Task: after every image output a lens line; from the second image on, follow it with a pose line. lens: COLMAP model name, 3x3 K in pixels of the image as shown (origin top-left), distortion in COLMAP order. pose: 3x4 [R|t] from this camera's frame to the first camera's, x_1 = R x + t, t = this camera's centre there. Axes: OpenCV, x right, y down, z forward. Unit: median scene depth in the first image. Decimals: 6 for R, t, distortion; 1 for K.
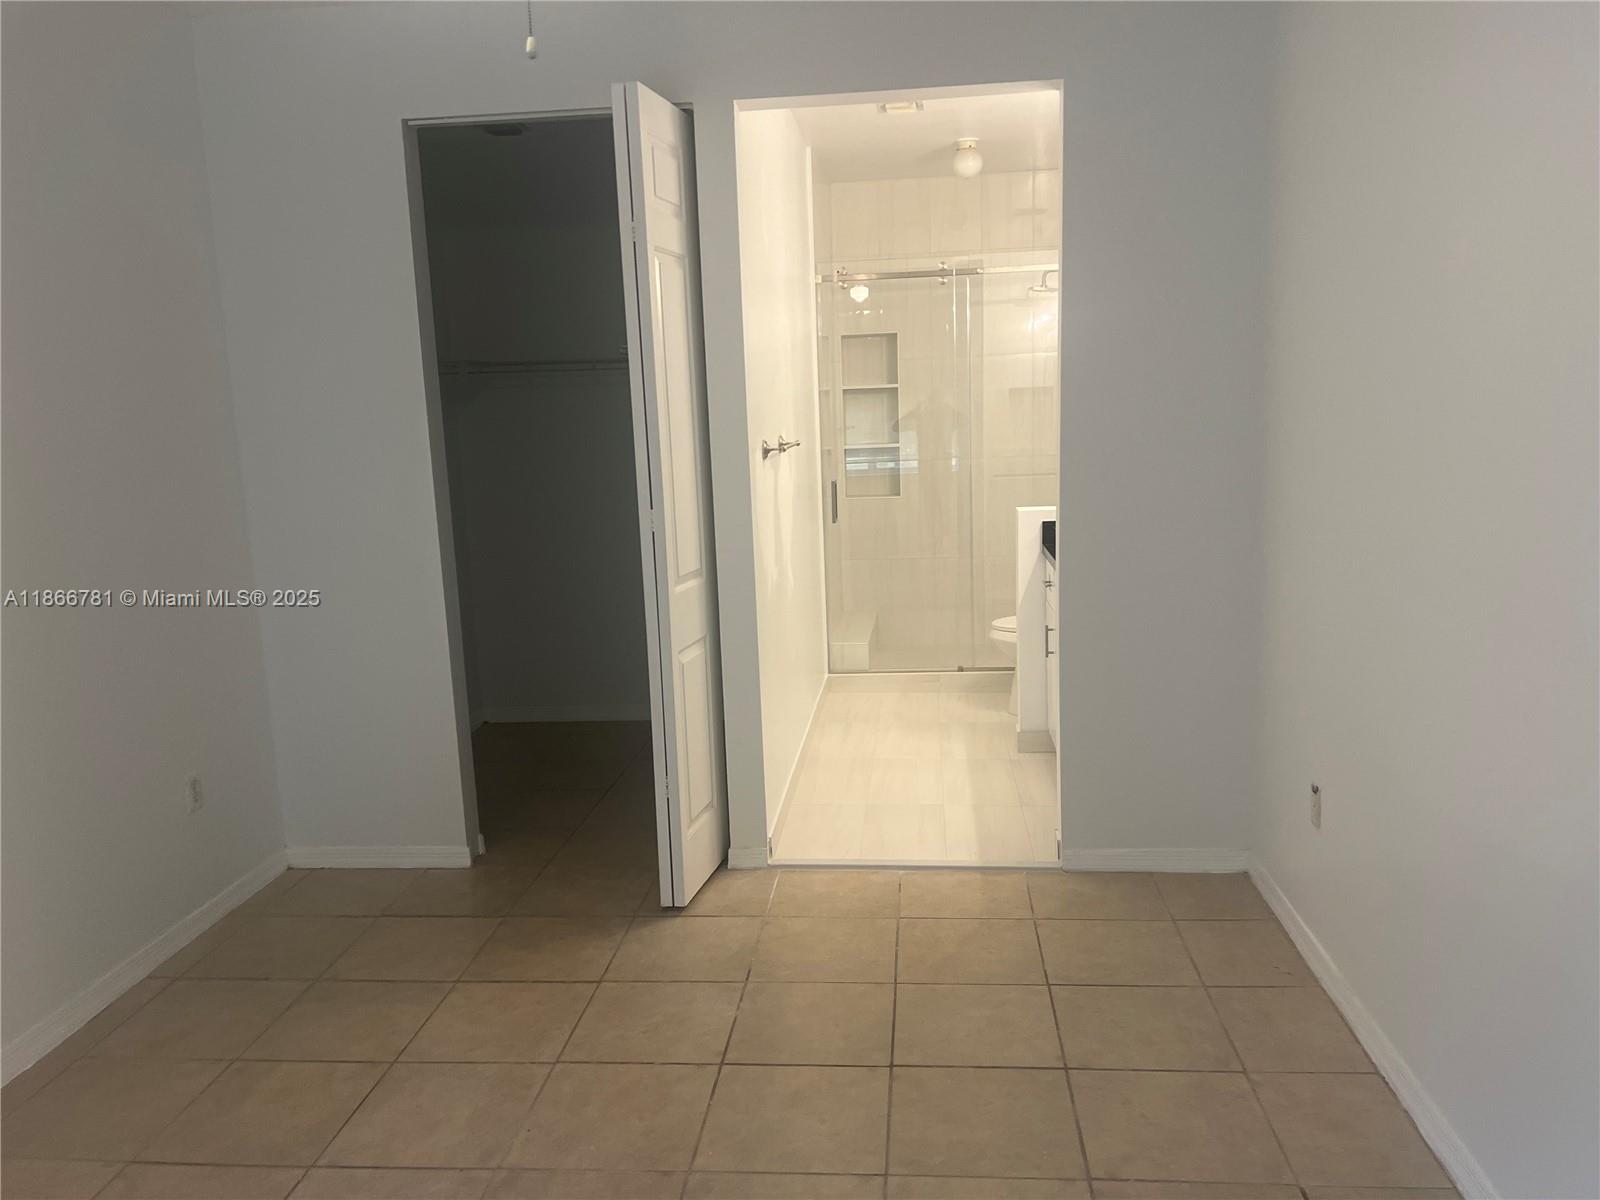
lens RADIAL K [[1199.4, 0, 800.0], [0, 1199.4, 600.0], [0, 0, 1]] dist [0.084522, -0.098669]
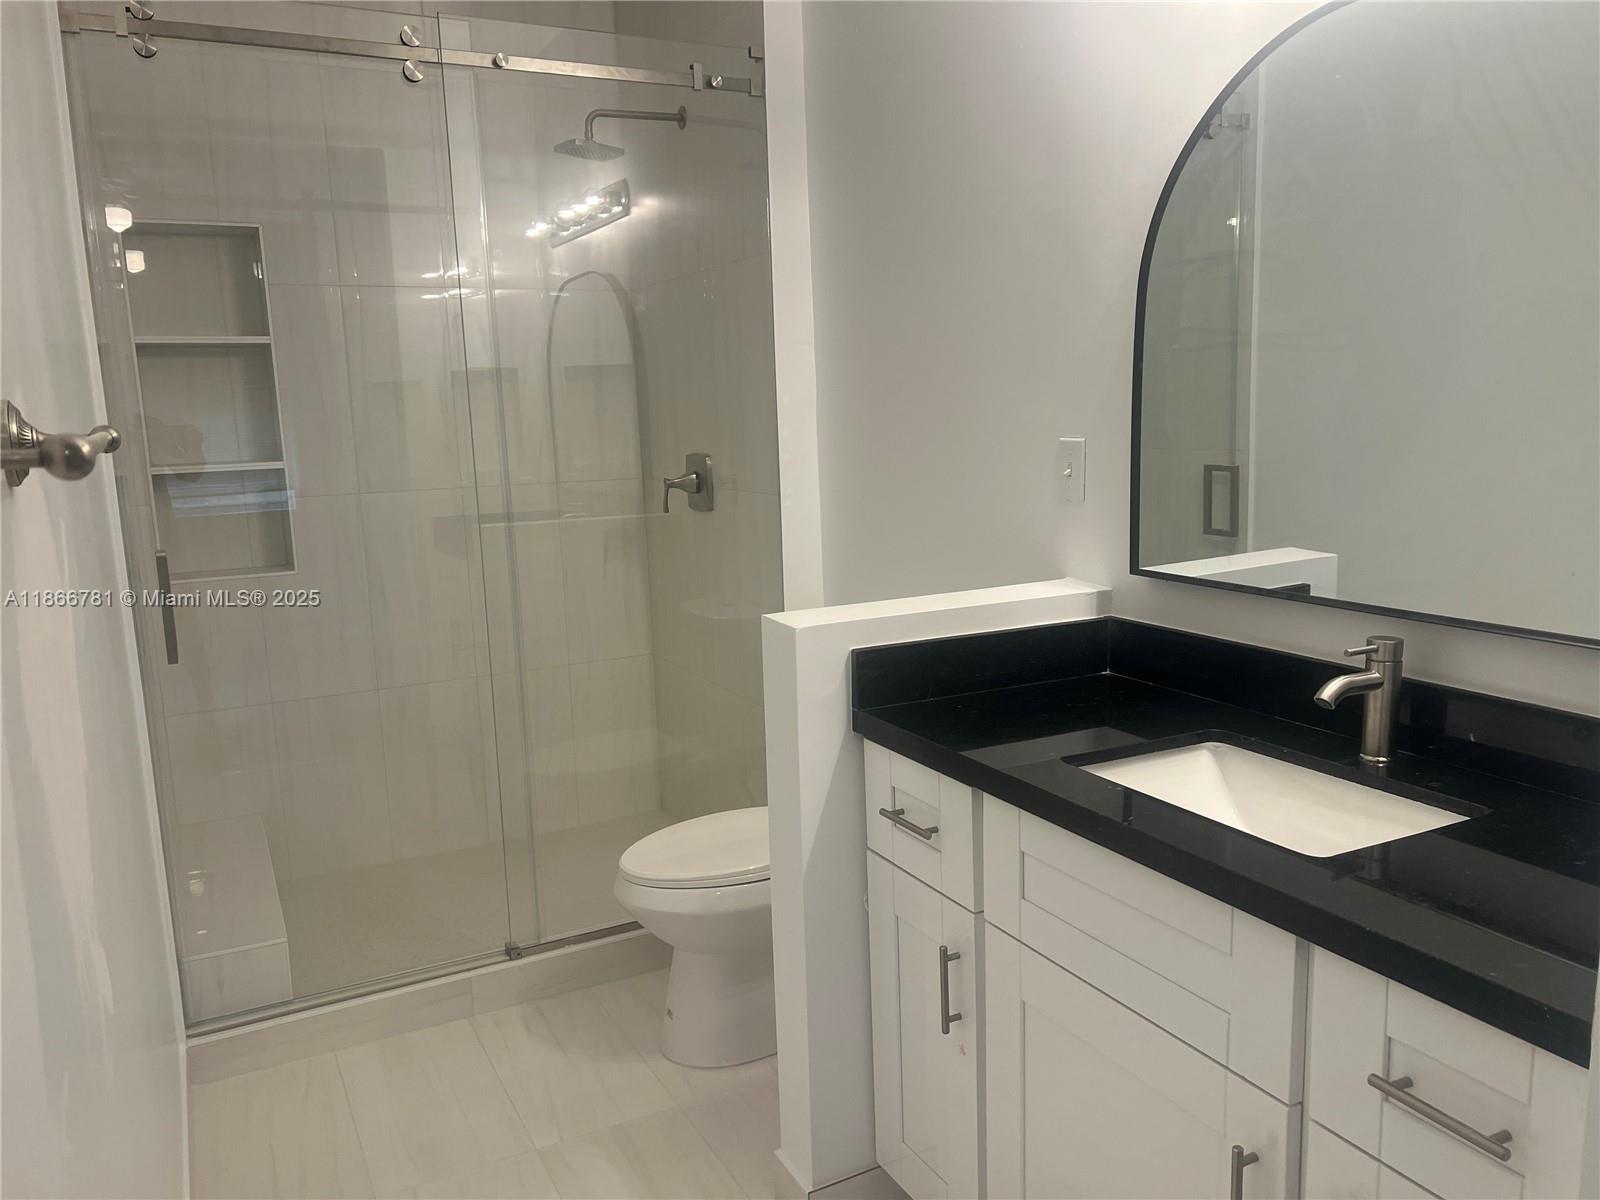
lens RADIAL K [[1199.4, 0, 800.0], [0, 1199.4, 600.0], [0, 0, 1]] dist [0.084522, -0.098669]
pose [[0.838053, -0.076898, 0.540142, -0.012065], [0.089317, 0.995998, 0.003216, -0.062105], [-0.538228, 0.045548, 0.841568, 0.522068]]
